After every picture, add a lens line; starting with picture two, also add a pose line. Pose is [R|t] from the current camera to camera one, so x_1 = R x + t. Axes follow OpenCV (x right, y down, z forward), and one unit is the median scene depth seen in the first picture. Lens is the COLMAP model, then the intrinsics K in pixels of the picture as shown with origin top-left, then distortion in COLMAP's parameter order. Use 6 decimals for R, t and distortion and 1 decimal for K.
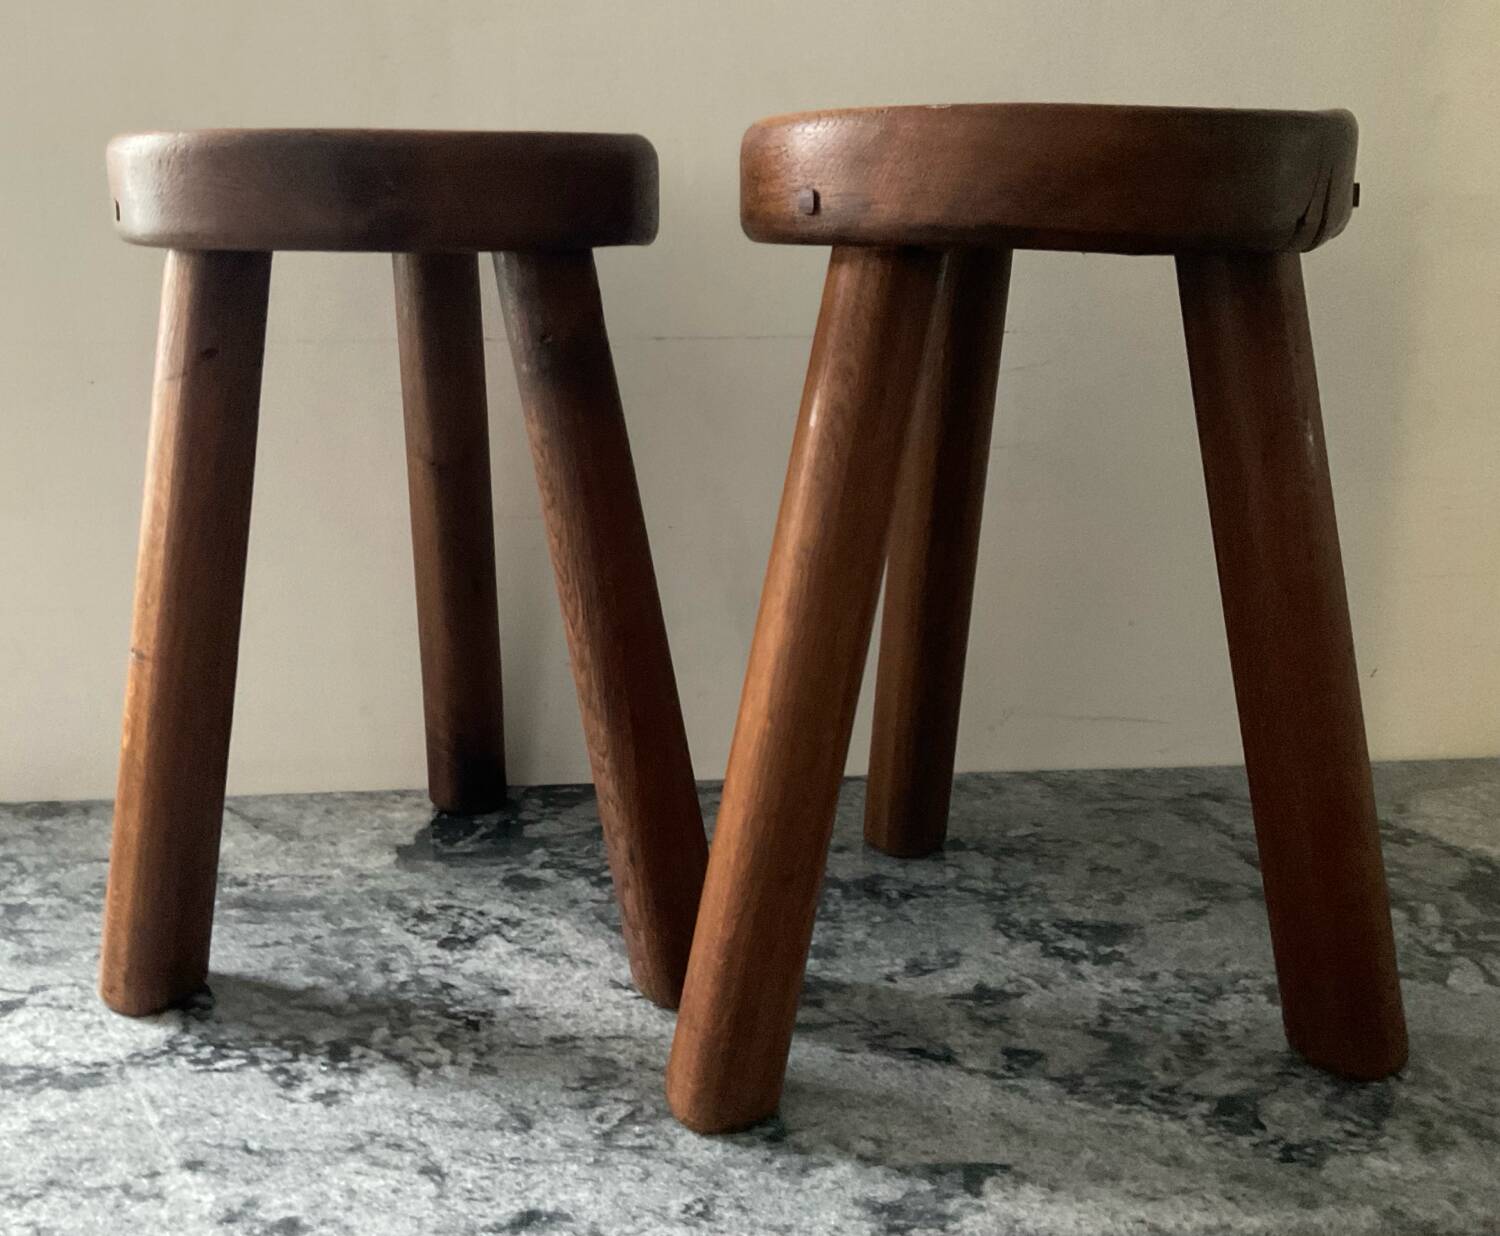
lens RADIAL K [[1377.8, 0, 722.9], [0, 1377.8, 652.1], [0, 0, 1]] dist [-0.002525, 0.000000]
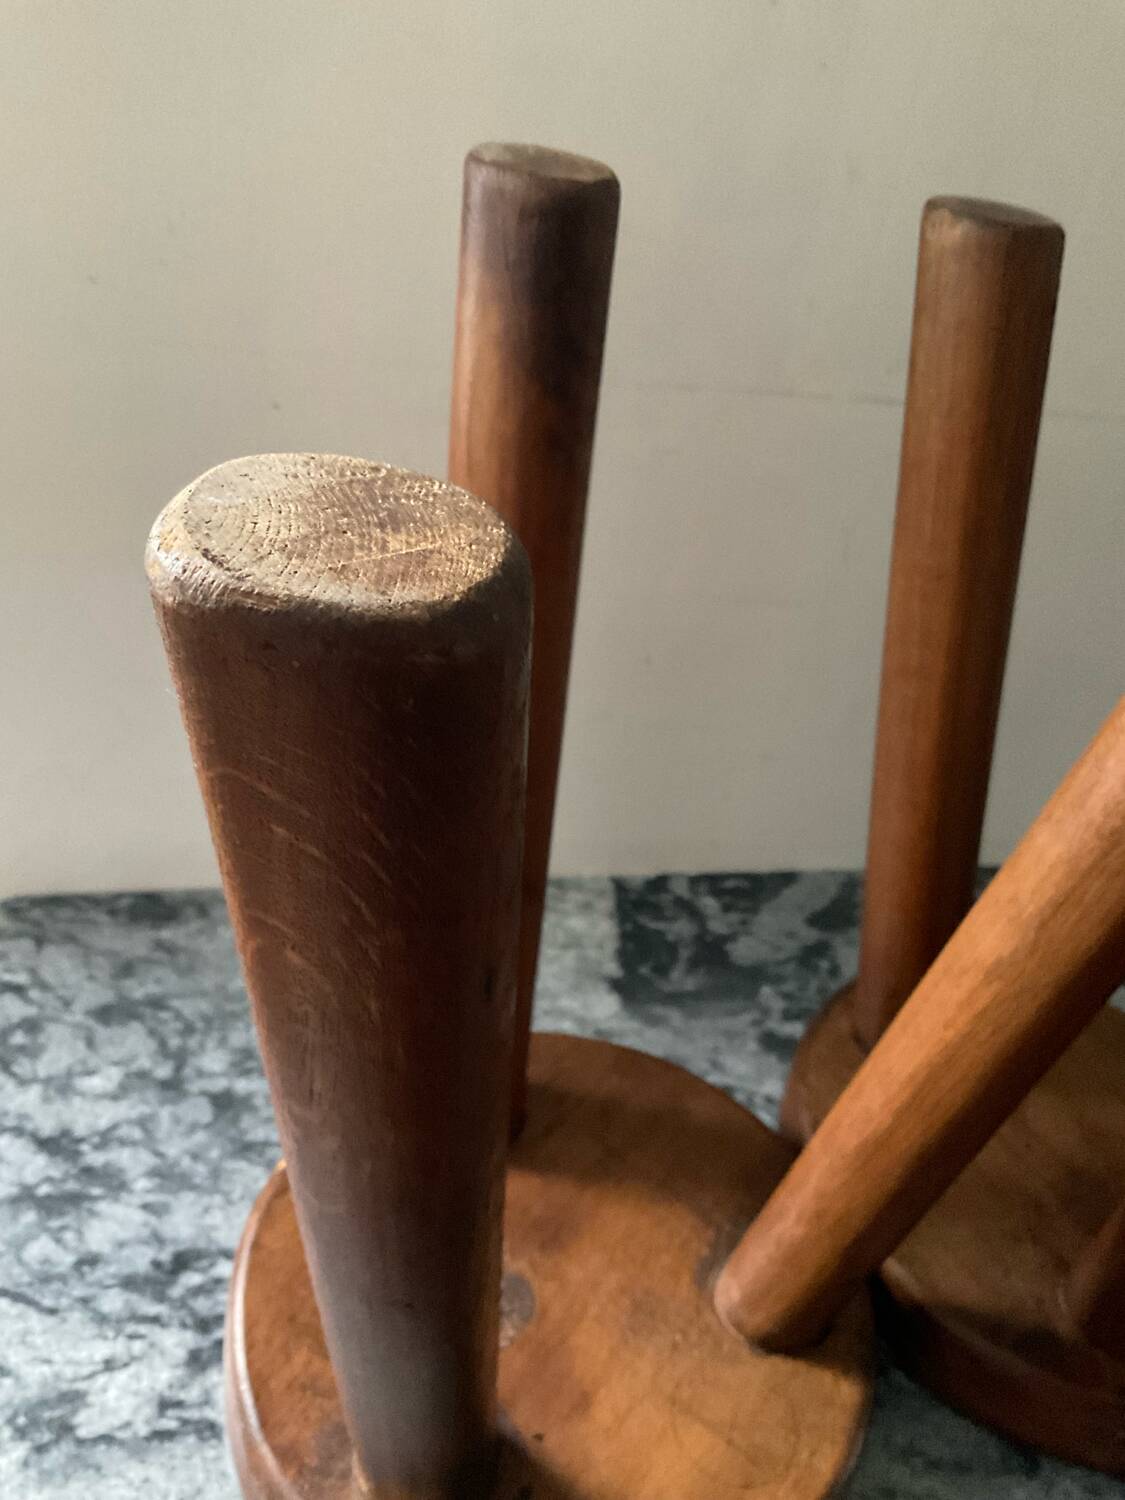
lens RADIAL K [[1241.4, 0, 524.0], [0, 1241.4, 786.2], [0, 0, 1]] dist [0.047424, -0.106728]
pose [[0.978176, 0.023071, 0.206495, -0.515956], [-0.085426, 0.950591, 0.298461, -0.238851], [-0.189406, -0.309588, 0.931816, 0.342013]]
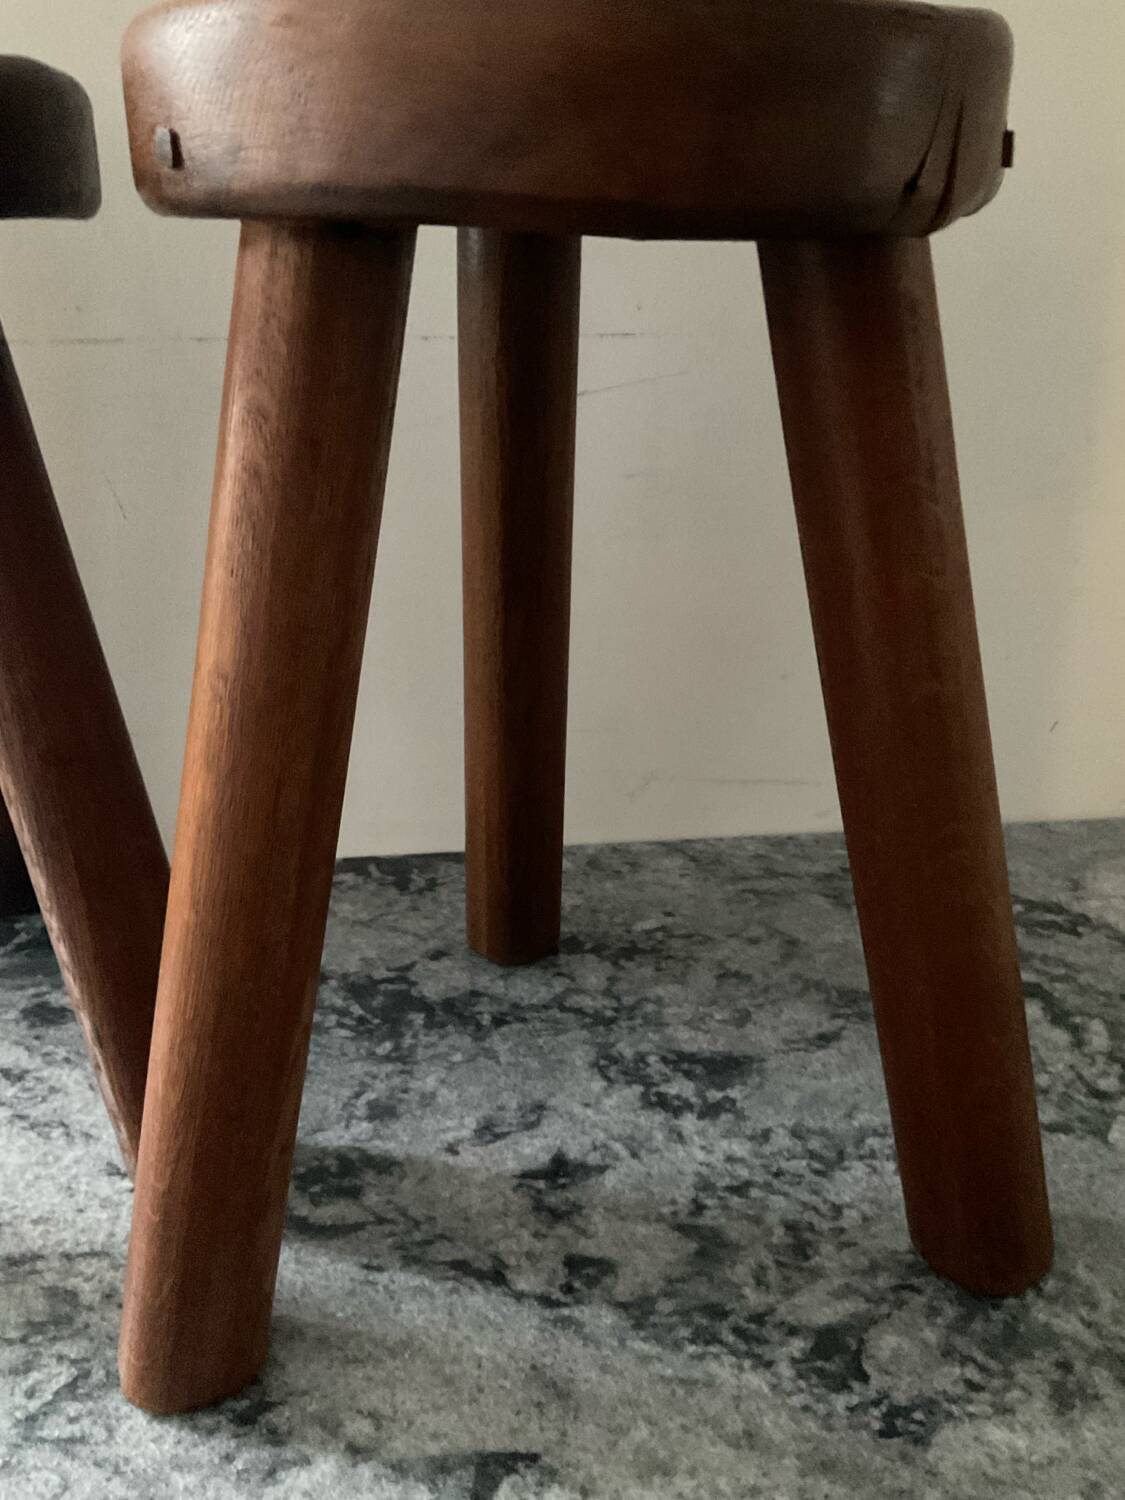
lens RADIAL K [[1241.4, 0, 582.8], [0, 1241.4, 770.9], [0, 0, 1]] dist [0.047424, -0.106728]
pose [[0.998420, -0.017450, 0.053411, 0.152182], [0.010705, 0.992217, 0.124056, -0.074804], [-0.055160, -0.123288, 0.990837, 0.260011]]
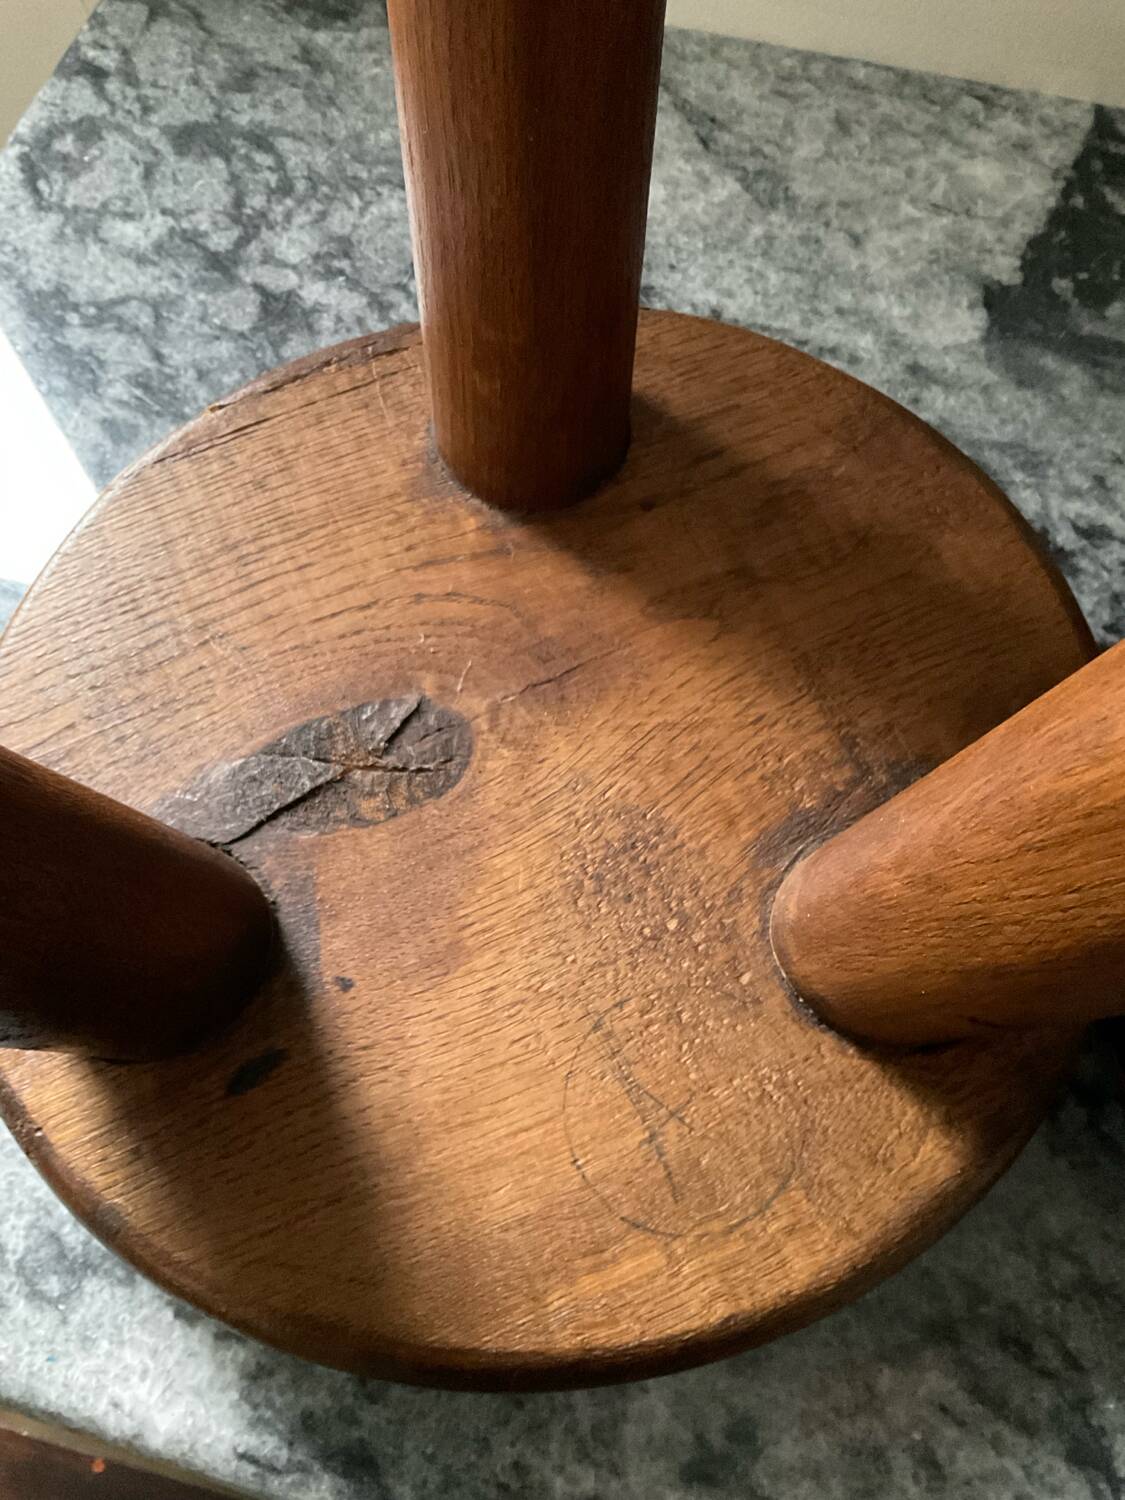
lens RADIAL K [[1241.4, 0, 550.8], [0, 1241.4, 718.4], [0, 0, 1]] dist [0.047424, -0.106728]
pose [[0.945111, 0.292715, -0.145200, -0.307532], [-0.088181, 0.656383, 0.749257, -0.085310], [0.314626, -0.695327, 0.646167, 0.630261]]
